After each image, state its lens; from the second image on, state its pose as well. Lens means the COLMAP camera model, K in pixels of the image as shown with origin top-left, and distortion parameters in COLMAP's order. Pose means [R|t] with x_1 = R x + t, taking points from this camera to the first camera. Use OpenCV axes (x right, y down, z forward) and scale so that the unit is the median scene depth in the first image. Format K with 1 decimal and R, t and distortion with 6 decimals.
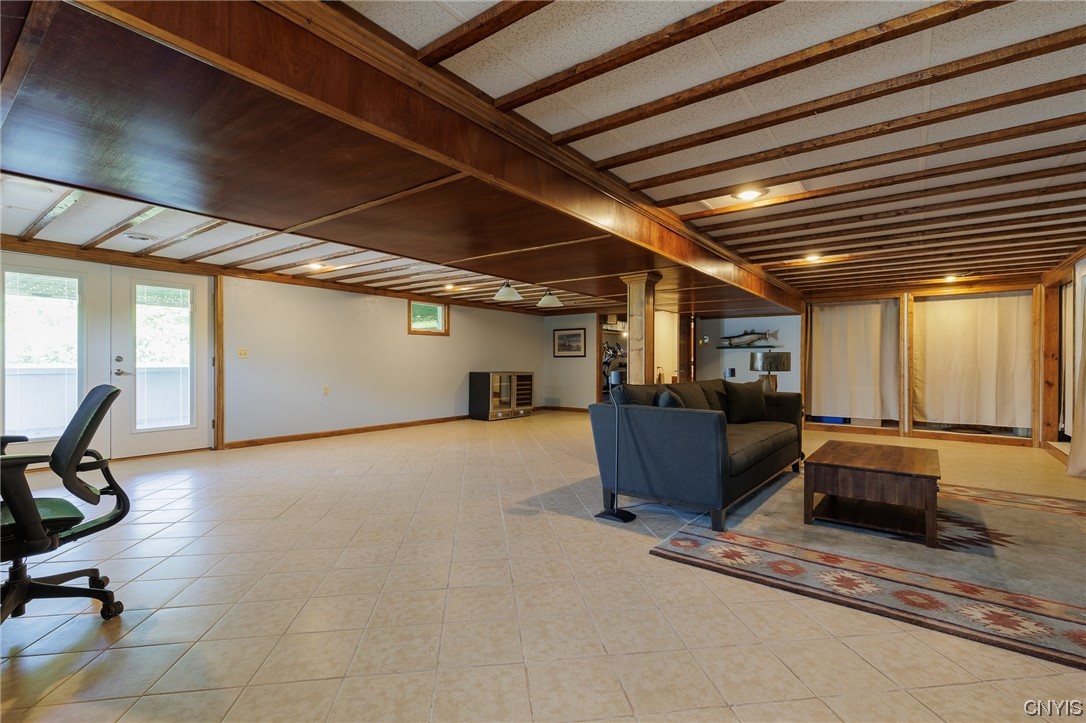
lens RADIAL K [[499.2, 0, 543.9], [0, 499.2, 365.8], [0, 0, 1]] dist [-0.000523, -0.000185]
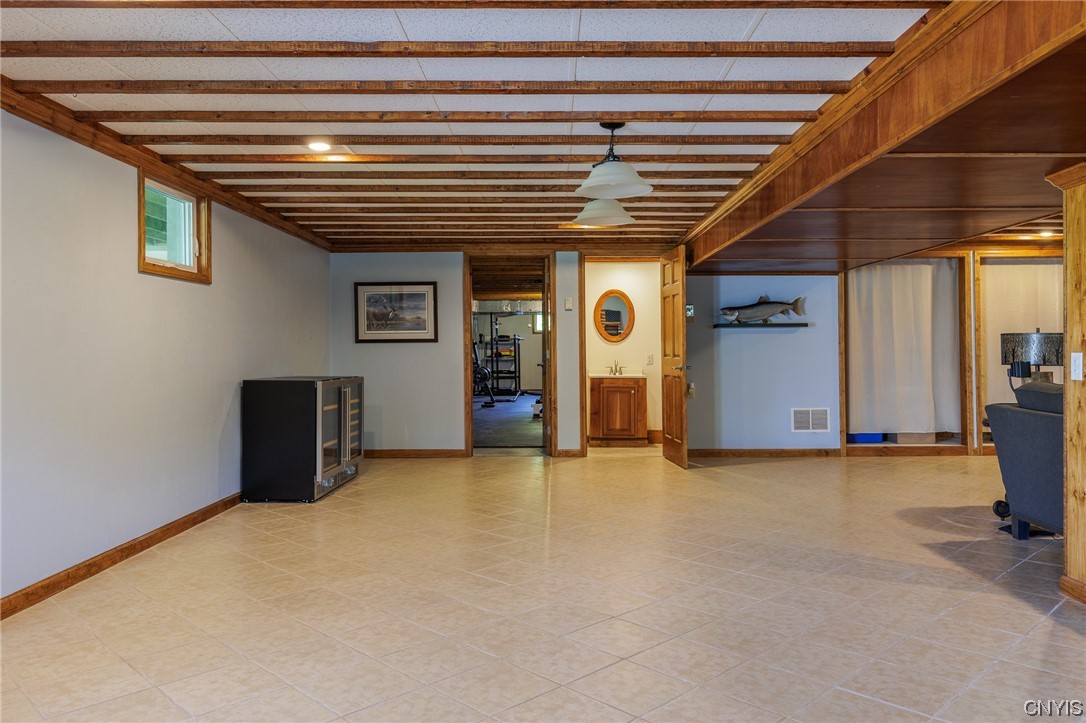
lens RADIAL K [[792.9, 0, 543.2], [0, 792.9, 355.9], [0, 0, 1]] dist [-0.004968, -0.004269]
pose [[0.794539, -0.010466, 0.607123, -0.363822], [0.011505, 0.999931, 0.002180, -0.006006], [-0.607104, 0.005253, 0.794605, 0.399996]]
